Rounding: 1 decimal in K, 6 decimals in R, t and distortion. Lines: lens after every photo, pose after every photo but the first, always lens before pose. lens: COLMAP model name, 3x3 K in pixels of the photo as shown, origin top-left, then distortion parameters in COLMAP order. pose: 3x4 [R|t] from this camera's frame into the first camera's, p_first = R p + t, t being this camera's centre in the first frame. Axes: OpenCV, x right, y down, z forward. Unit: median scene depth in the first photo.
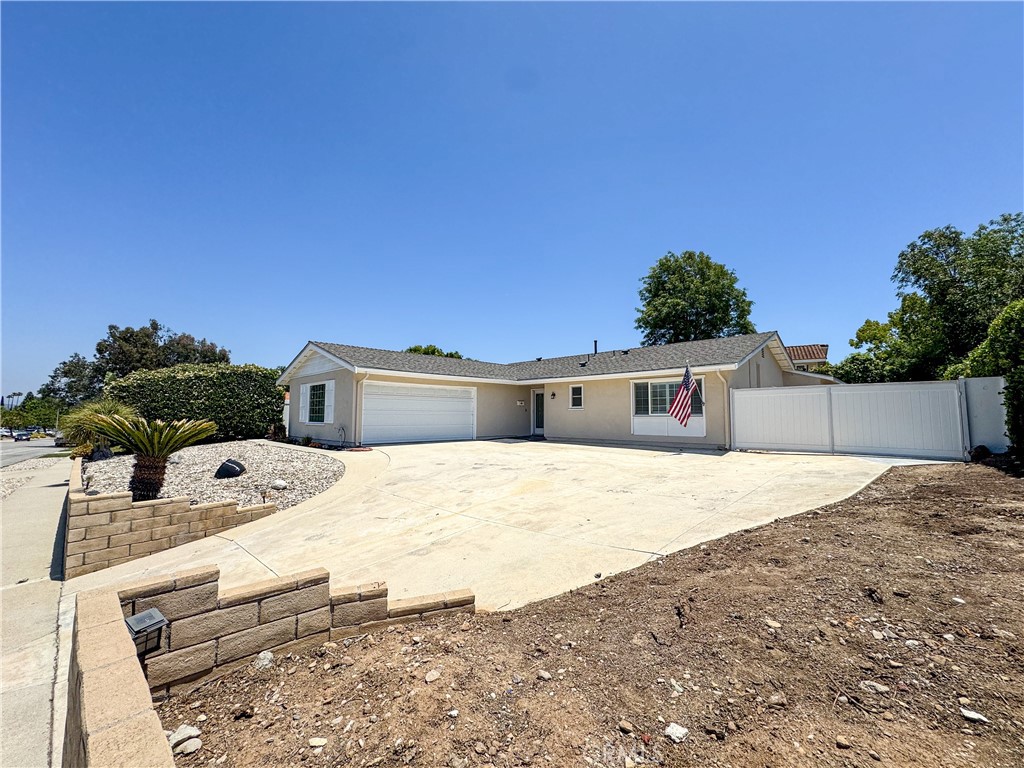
lens RADIAL K [[418.0, 0, 512.0], [0, 418.0, 384.0], [0, 0, 1]] dist [-0.040828, 0.020367]
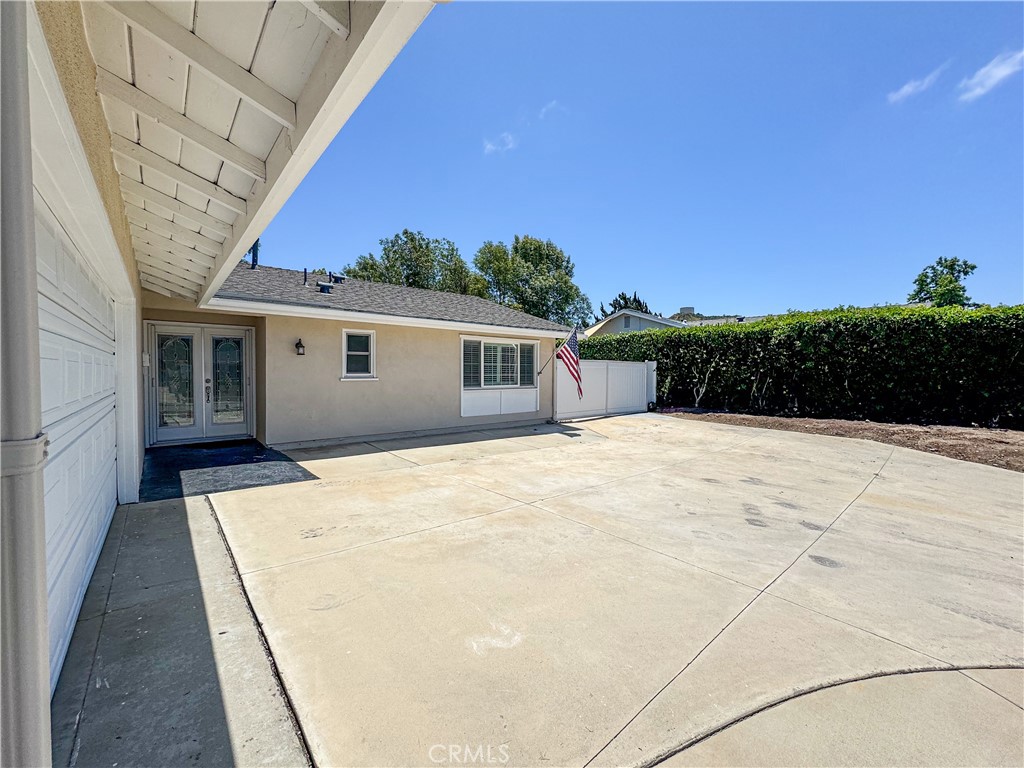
lens RADIAL K [[418.0, 0, 512.0], [0, 418.0, 384.0], [0, 0, 1]] dist [-0.040828, 0.020367]
pose [[0.079304, -0.029483, 0.996414, -0.324440], [-0.081997, 0.995982, 0.035996, 0.033110], [-0.993472, -0.084558, 0.076567, 0.766570]]
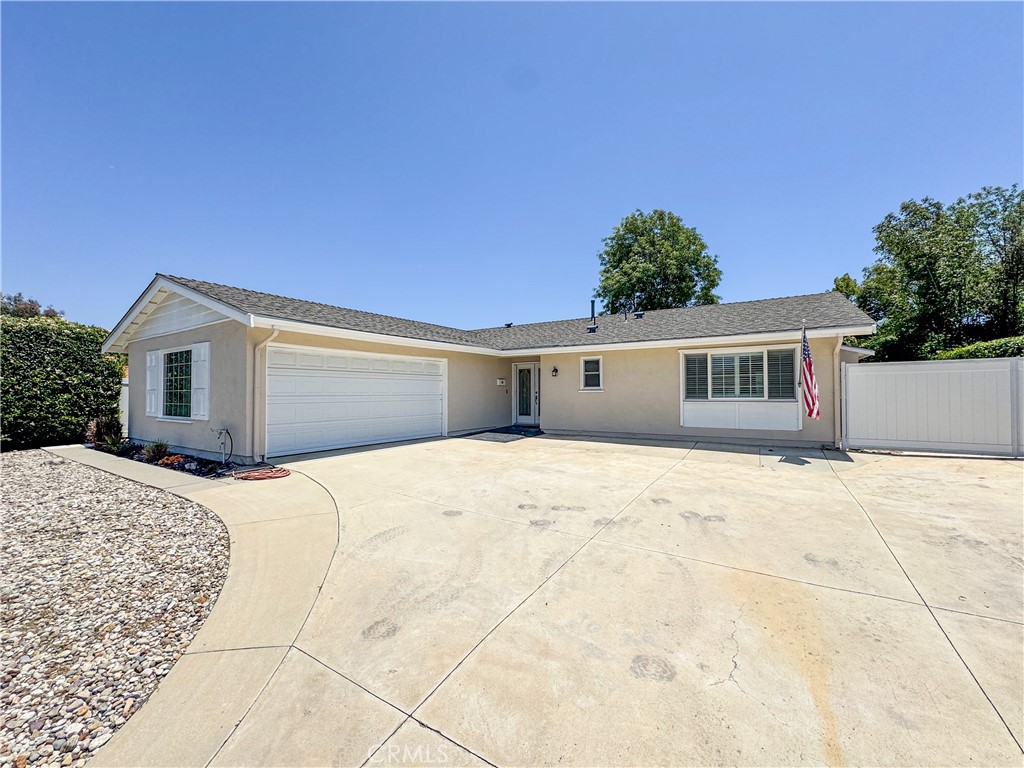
lens RADIAL K [[418.0, 0, 512.0], [0, 418.0, 384.0], [0, 0, 1]] dist [-0.040828, 0.020367]
pose [[0.978768, -0.002598, 0.204953, -0.123775], [-0.008959, 0.998422, 0.055440, 0.010031], [-0.204774, -0.056099, 0.977200, 0.323785]]
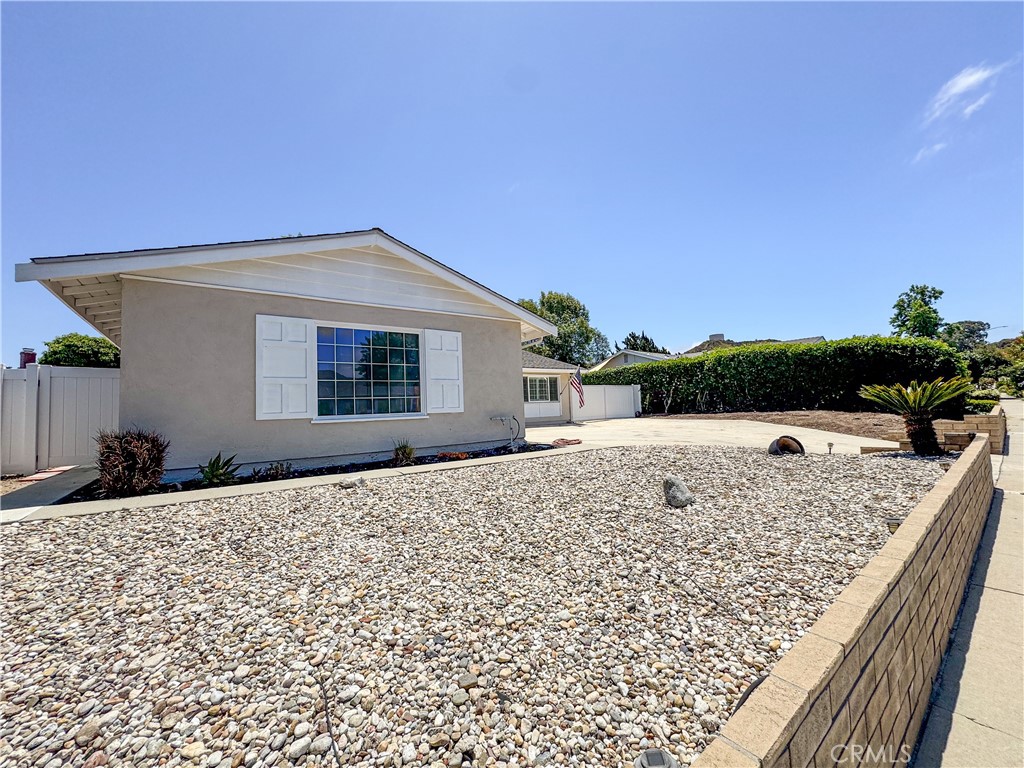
lens RADIAL K [[418.0, 0, 512.0], [0, 418.0, 384.0], [0, 0, 1]] dist [-0.040828, 0.020367]
pose [[0.153671, 0.051928, 0.986757, -0.826138], [-0.037617, 0.998202, -0.046672, 0.069482], [-0.987406, -0.029947, 0.155348, 0.730381]]
